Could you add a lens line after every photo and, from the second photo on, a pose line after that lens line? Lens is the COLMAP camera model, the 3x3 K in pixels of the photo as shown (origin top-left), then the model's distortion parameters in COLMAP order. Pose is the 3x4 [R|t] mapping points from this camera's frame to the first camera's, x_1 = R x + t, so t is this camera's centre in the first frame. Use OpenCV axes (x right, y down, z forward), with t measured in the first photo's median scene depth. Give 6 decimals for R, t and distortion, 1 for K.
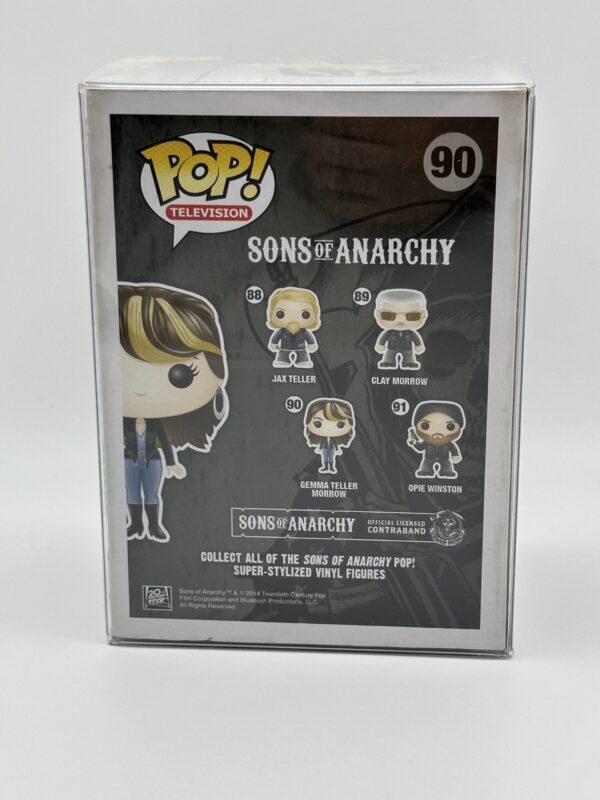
lens RADIAL K [[1887.9, 0, 300.0], [0, 1887.9, 400.0], [0, 0, 1]] dist [1.197127, -20.964952]
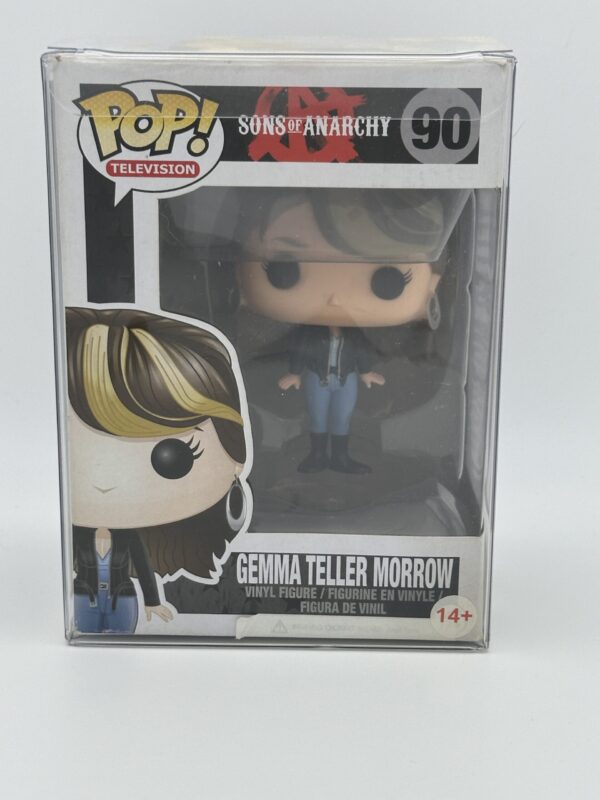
lens RADIAL K [[1887.9, 0, 300.0], [0, 1887.9, 400.0], [0, 0, 1]] dist [1.197127, -20.964952]
pose [[0.999384, 0.005361, 0.034685, -0.043066], [-0.006145, 0.999727, 0.022526, -0.044015], [-0.034555, -0.022725, 0.999144, 0.400573]]
